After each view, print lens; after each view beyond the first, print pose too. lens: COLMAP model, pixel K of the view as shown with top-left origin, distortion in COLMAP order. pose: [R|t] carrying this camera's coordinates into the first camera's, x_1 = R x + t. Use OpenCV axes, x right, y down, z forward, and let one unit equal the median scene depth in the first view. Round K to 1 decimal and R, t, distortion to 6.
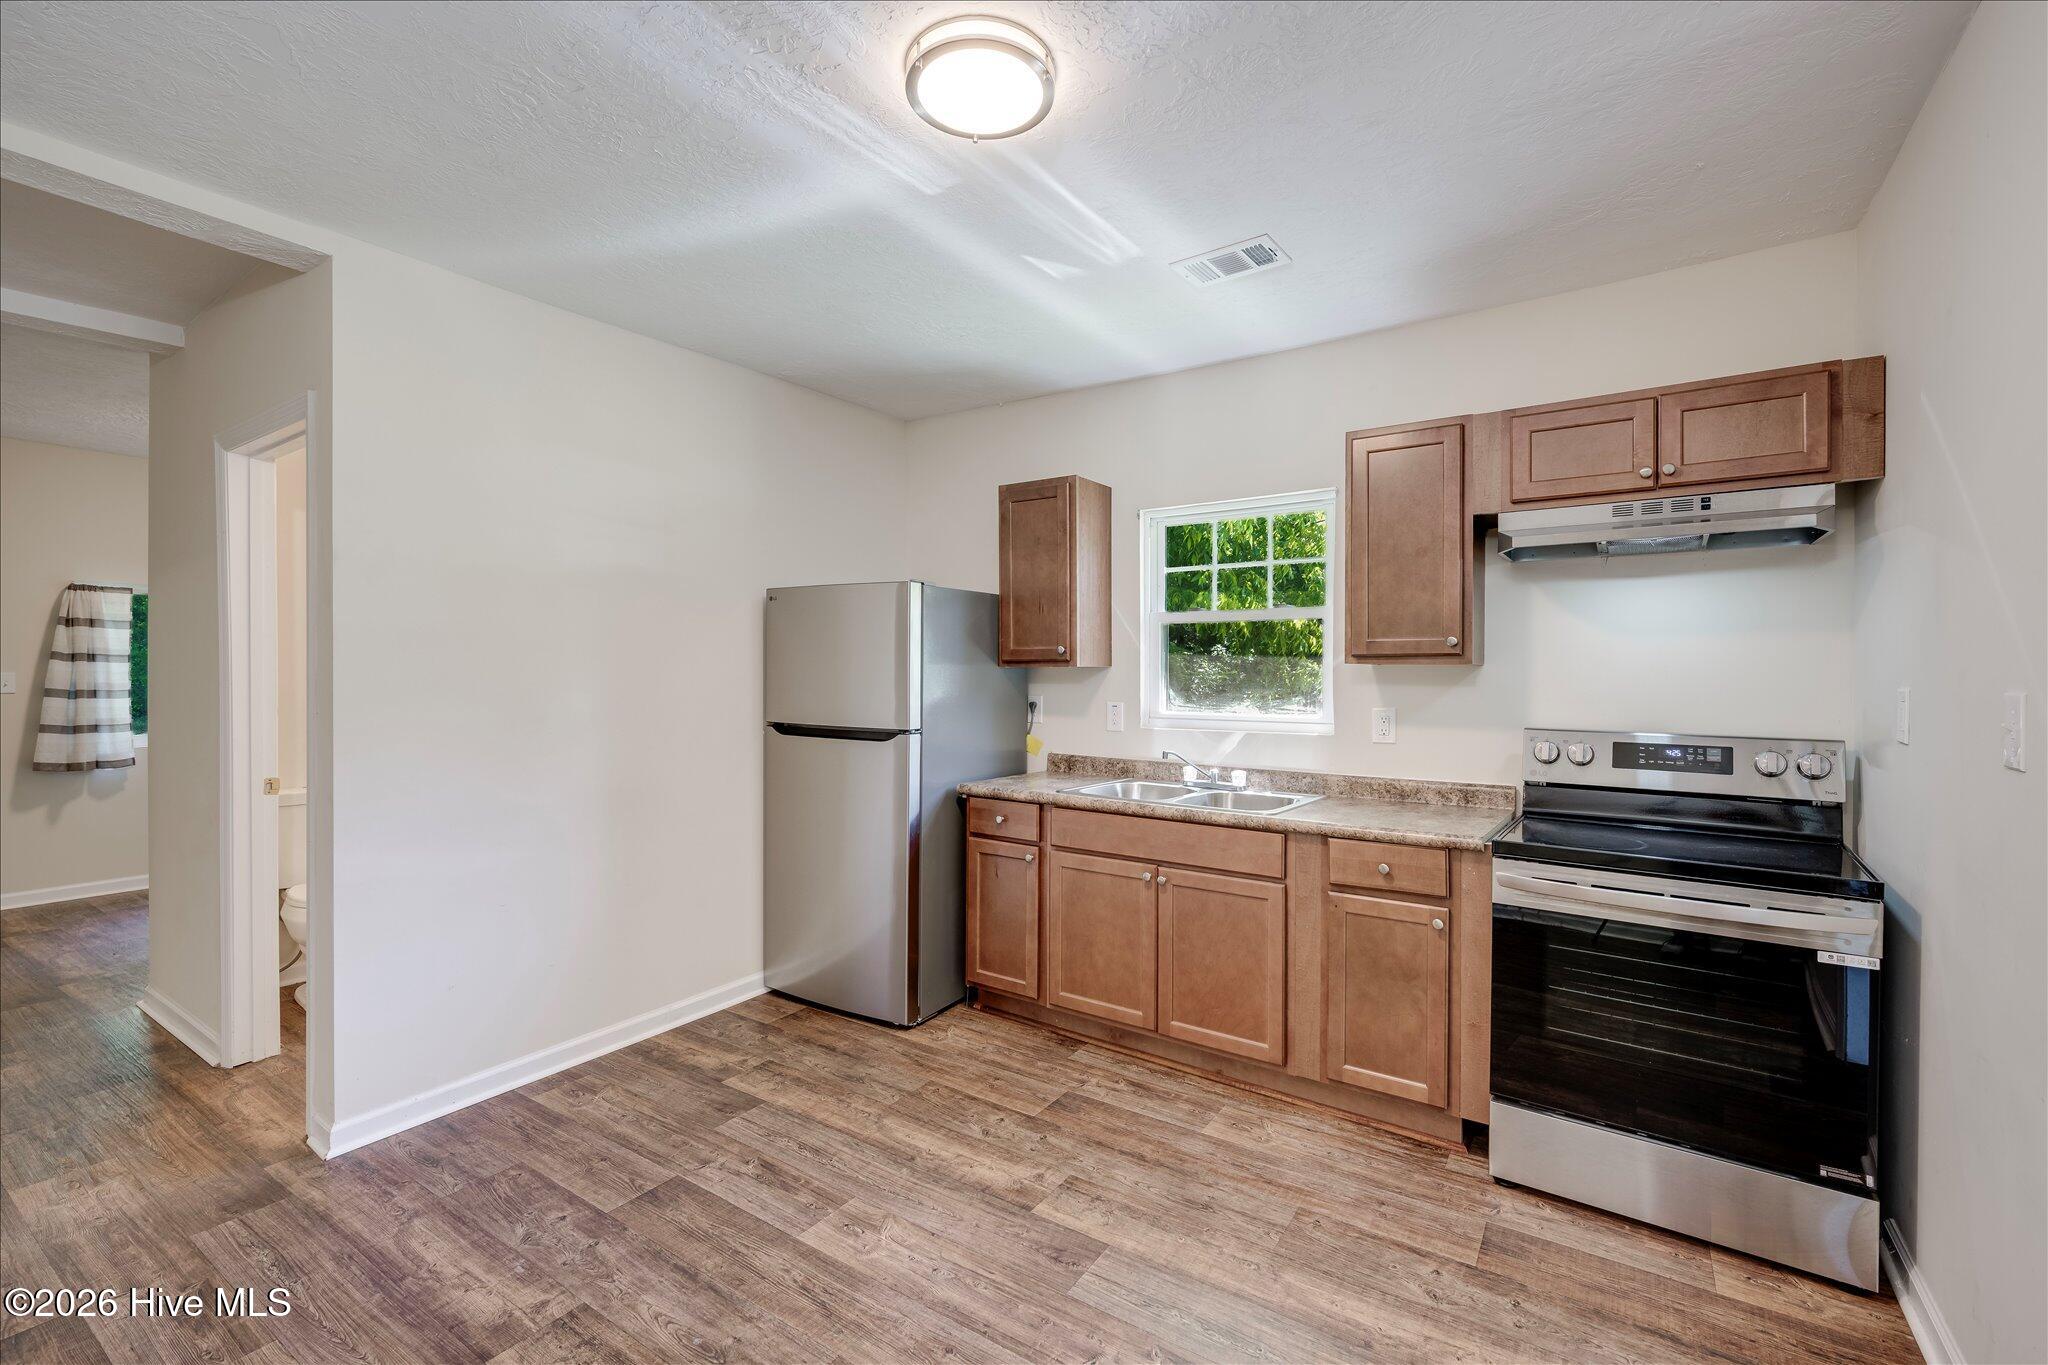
lens RADIAL K [[850.9, 0, 1077.5], [0, 850.9, 674.9], [0, 0, 1]] dist [-0.035499, -0.000012]
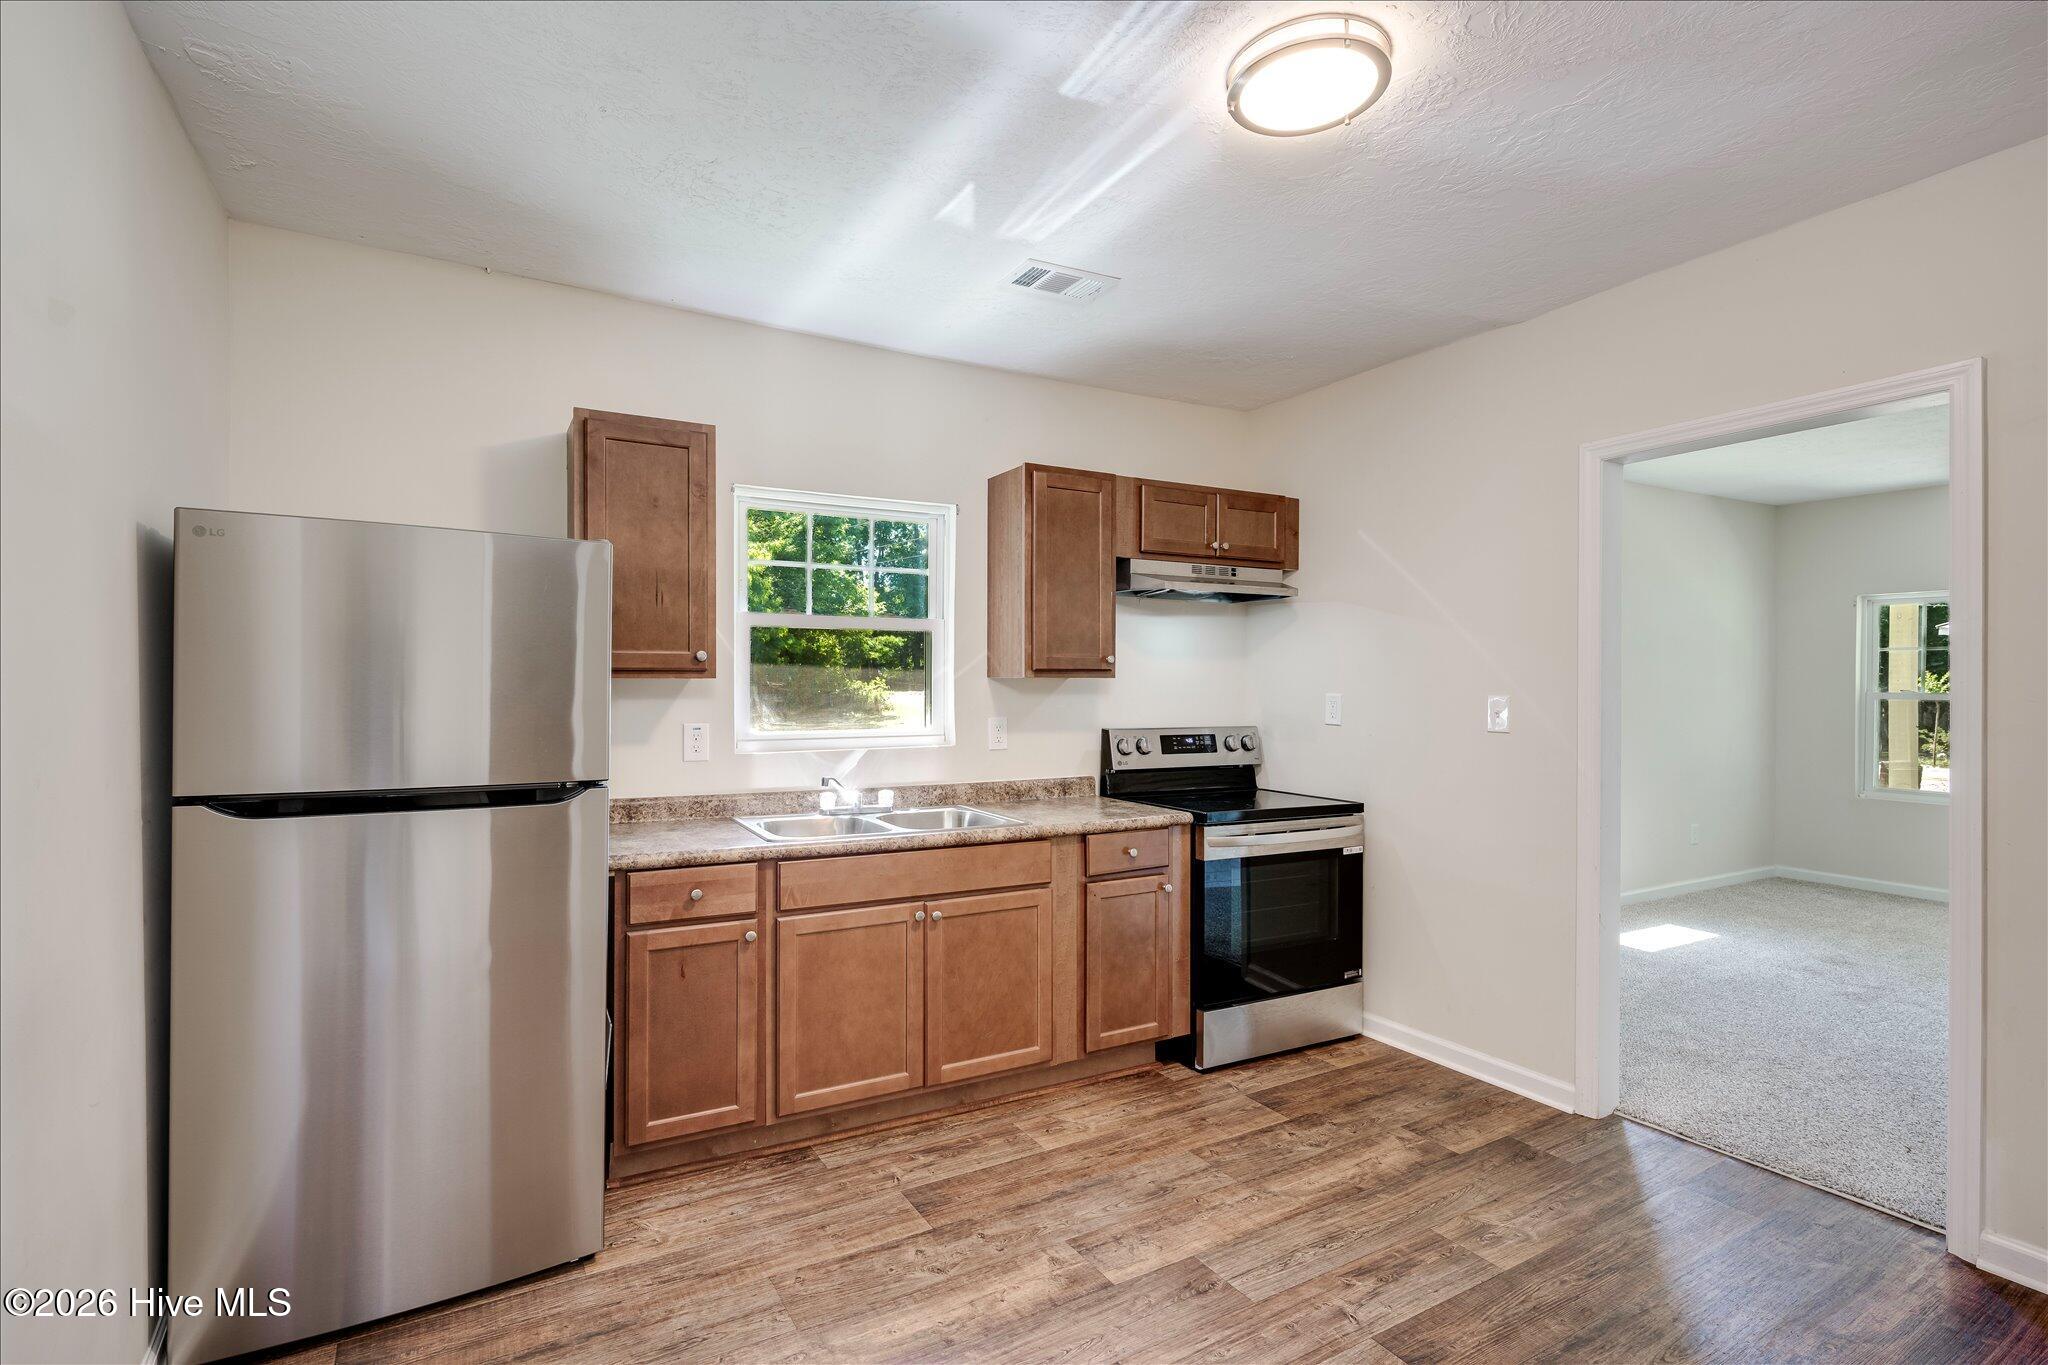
lens RADIAL K [[899.6, 0, 1024.0], [0, 899.6, 682.5], [0, 0, 1]] dist [0.001649, 0.000121]
pose [[0.489596, -0.001312, 0.871949, -0.685083], [0.002740, 0.999996, -0.000034, -0.006218], [-0.871945, 0.002406, 0.489598, 0.435646]]
